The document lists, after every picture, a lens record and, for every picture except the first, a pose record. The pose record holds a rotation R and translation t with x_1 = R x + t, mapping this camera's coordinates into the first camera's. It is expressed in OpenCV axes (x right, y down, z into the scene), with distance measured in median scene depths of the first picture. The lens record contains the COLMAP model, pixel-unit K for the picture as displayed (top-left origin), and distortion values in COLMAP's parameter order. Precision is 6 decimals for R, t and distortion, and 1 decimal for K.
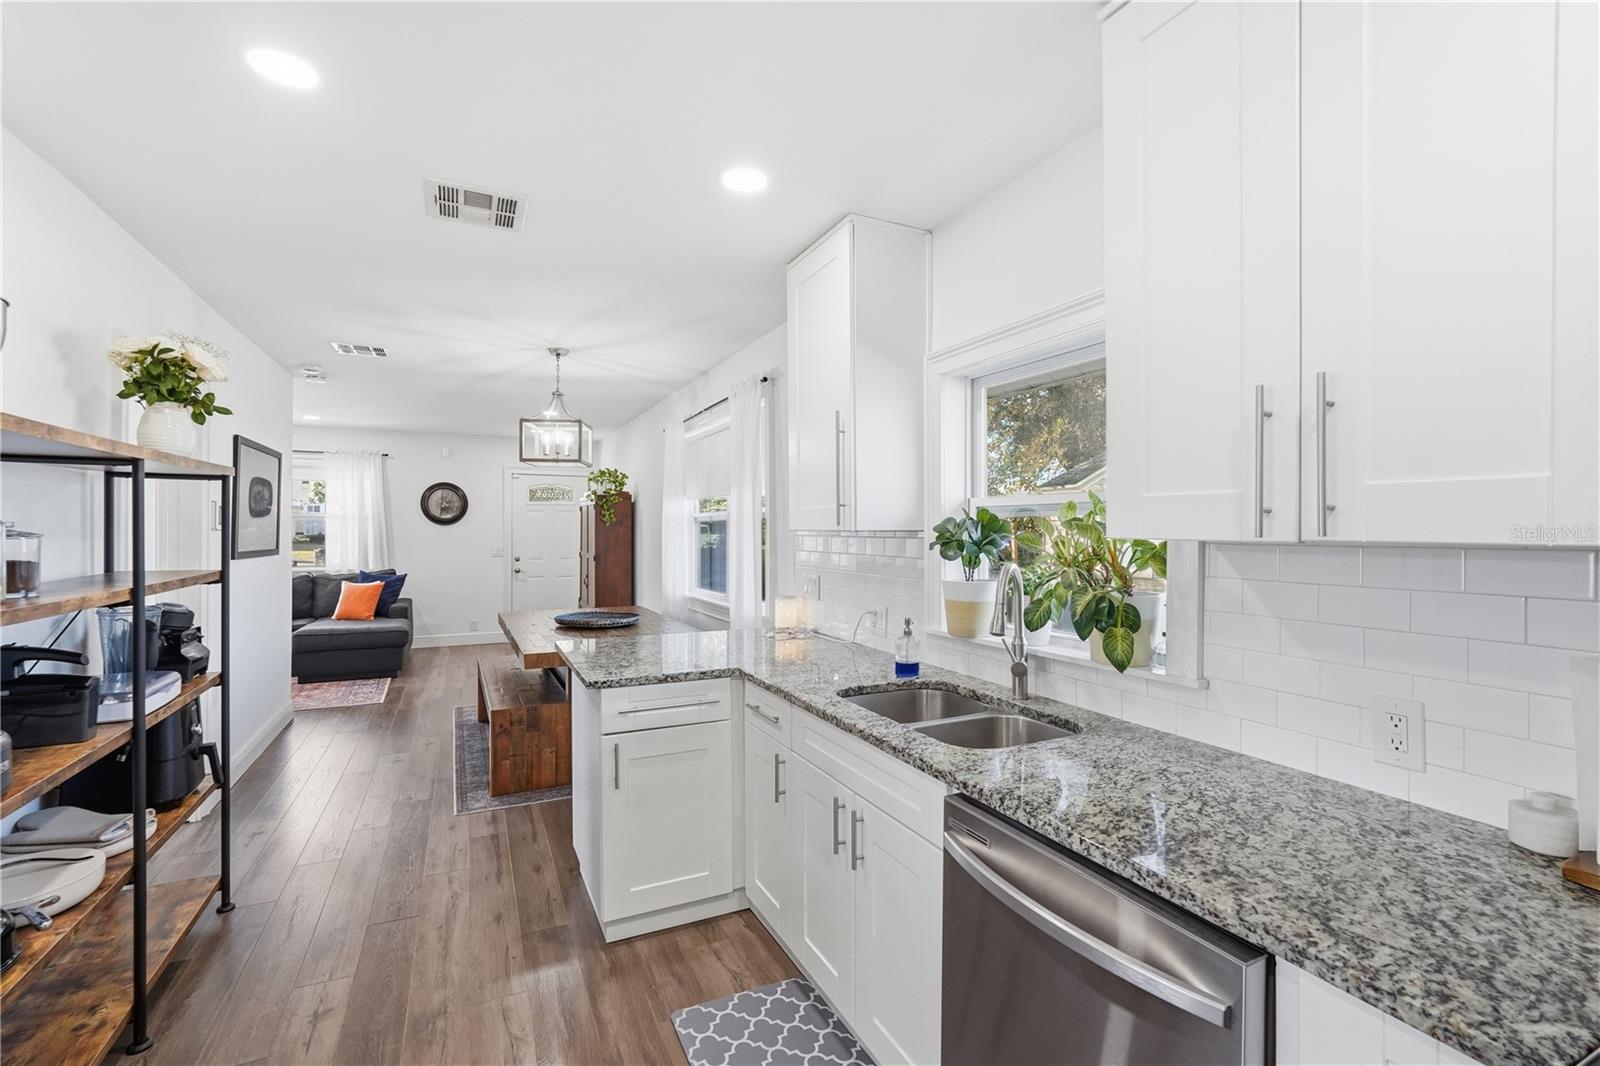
lens RADIAL K [[718.8, 0, 805.6], [0, 718.8, 533.3], [0, 0, 1]] dist [-0.011783, 0.005458]
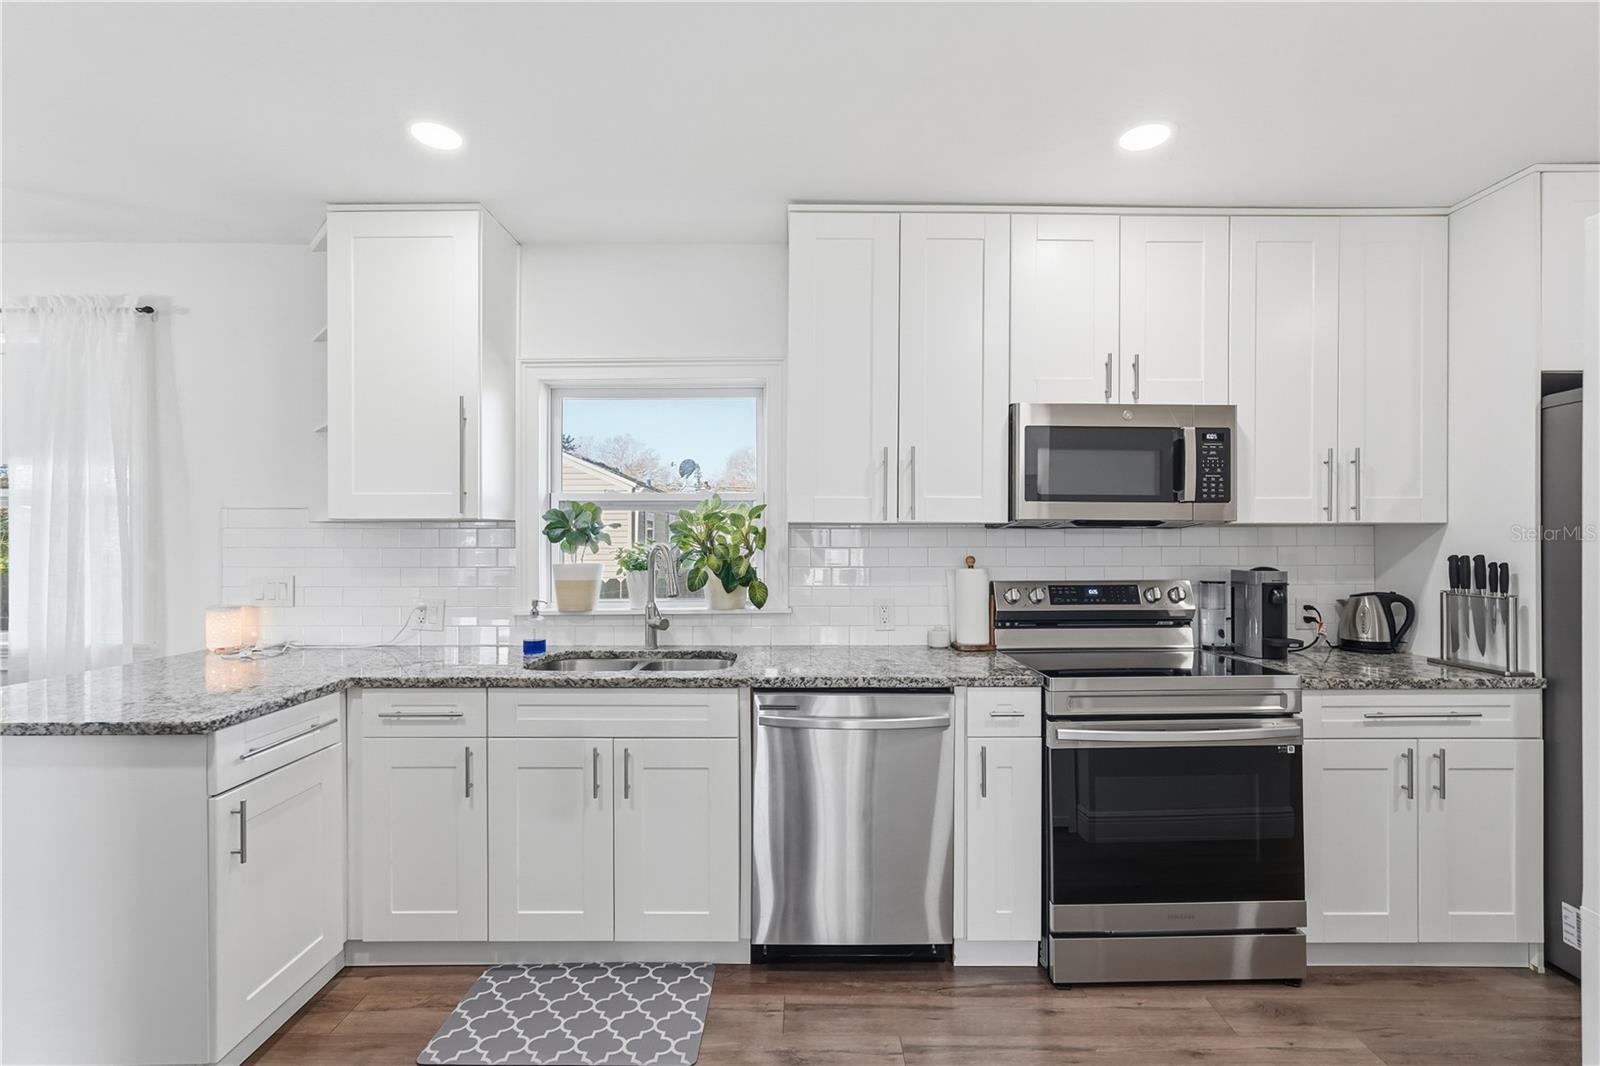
lens RADIAL K [[718.8, 0, 807.5], [0, 718.8, 539.5], [0, 0, 1]] dist [-0.011783, 0.005458]
pose [[0.415722, 0.002315, 0.909489, -0.744803], [0.006528, 0.999963, -0.005529, 0.038341], [-0.909468, 0.008236, 0.415692, 0.188019]]
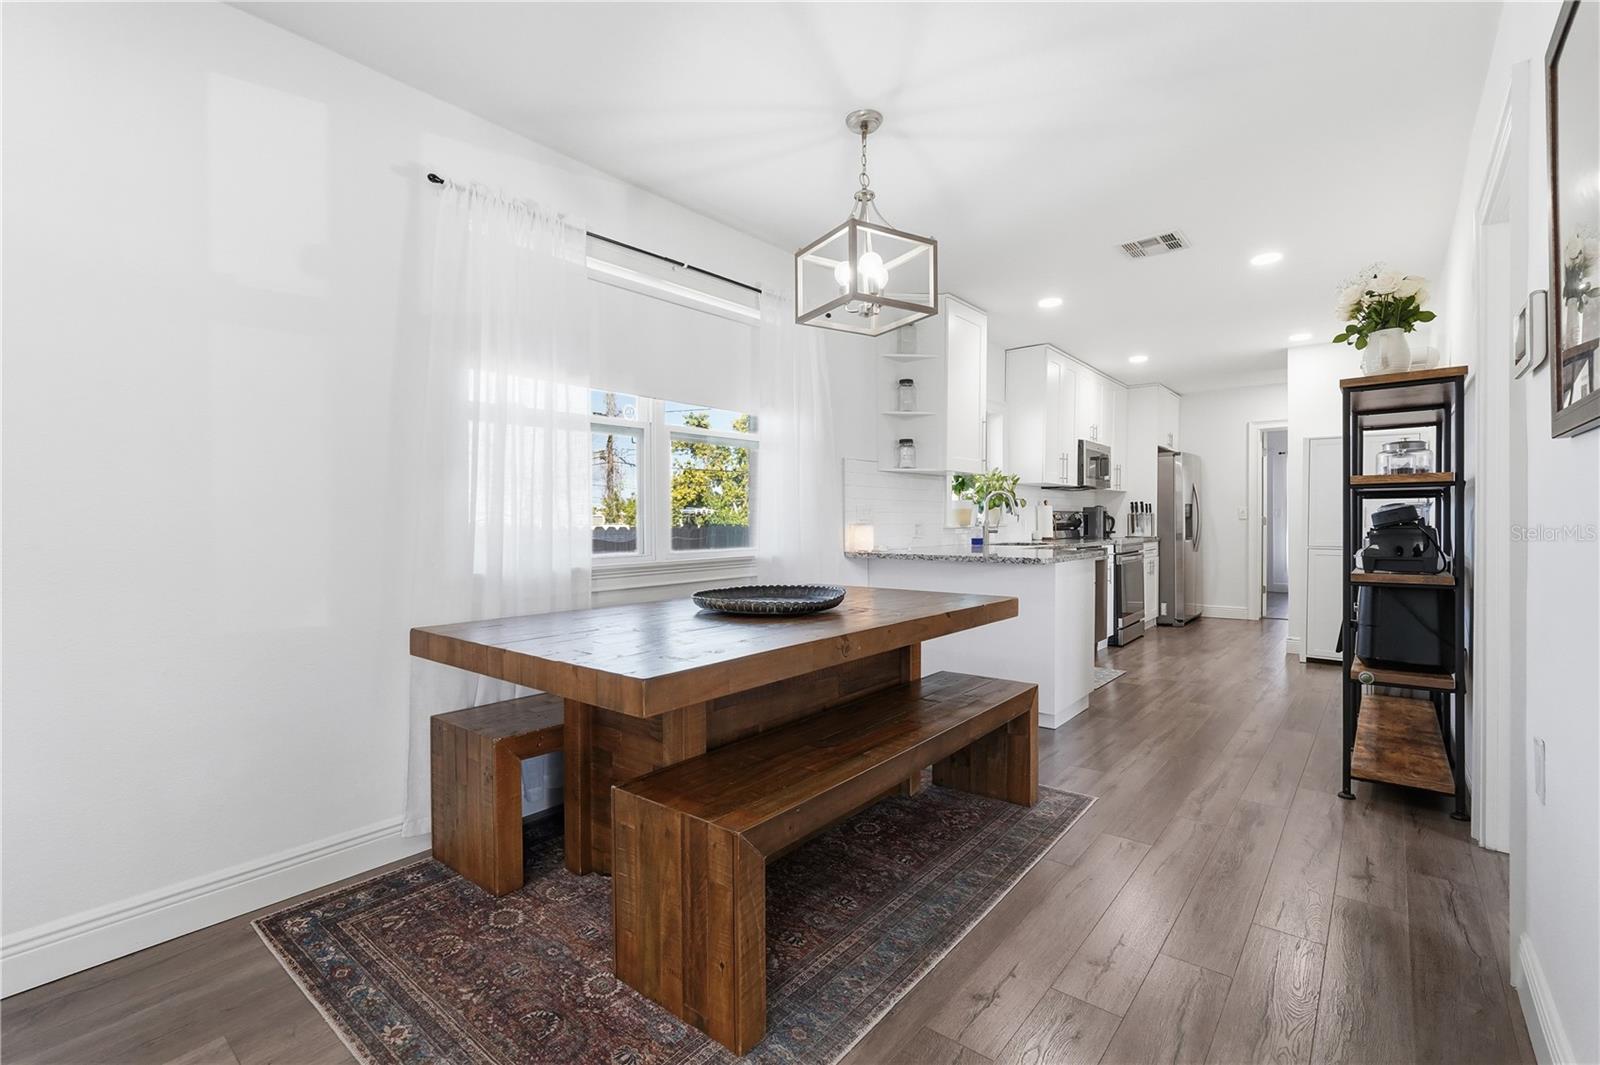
lens RADIAL K [[718.8, 0, 808.6], [0, 718.8, 540.3], [0, 0, 1]] dist [-0.011783, 0.005458]
pose [[-0.433190, -0.020140, 0.901078, -1.657365], [0.011269, 0.999551, 0.027759, 0.127635], [-0.901232, 0.022180, -0.432768, 2.455565]]
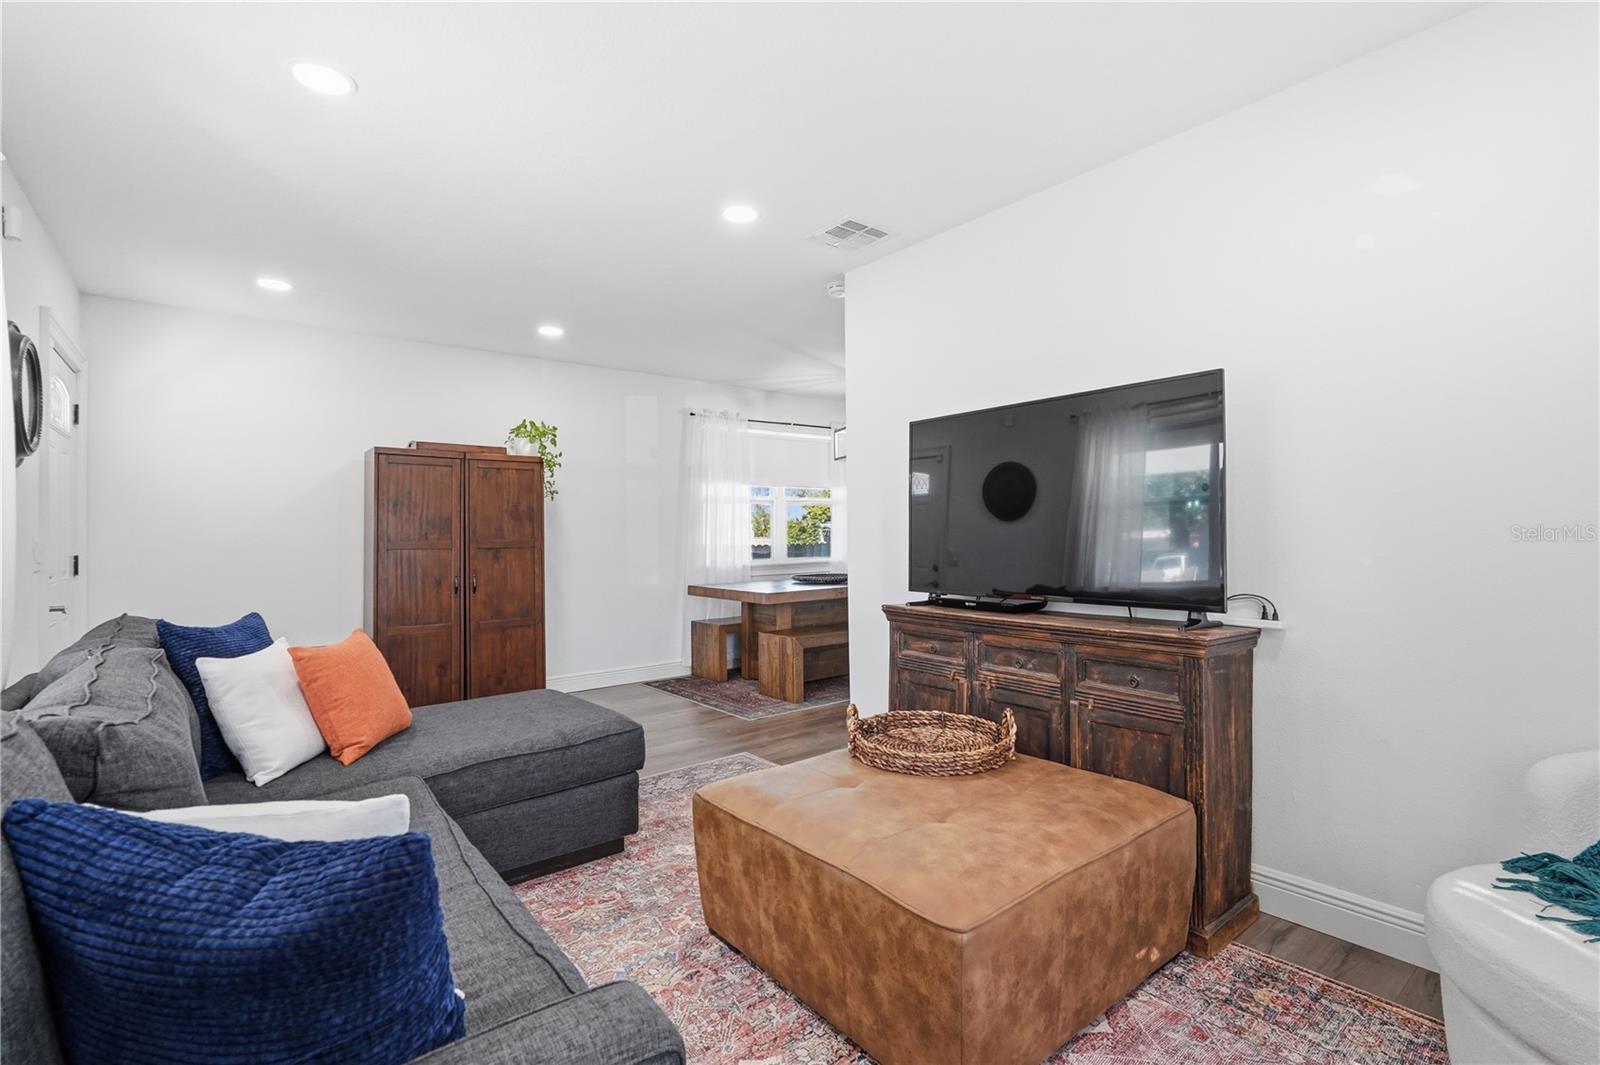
lens RADIAL K [[718.8, 0, 796.8], [0, 718.8, 533.2], [0, 0, 1]] dist [-0.011783, 0.005458]
pose [[-0.228377, 0.005133, 0.973559, -3.147820], [0.020465, 0.999790, -0.000471, 0.086669], [-0.973358, 0.019816, -0.228434, 2.719834]]
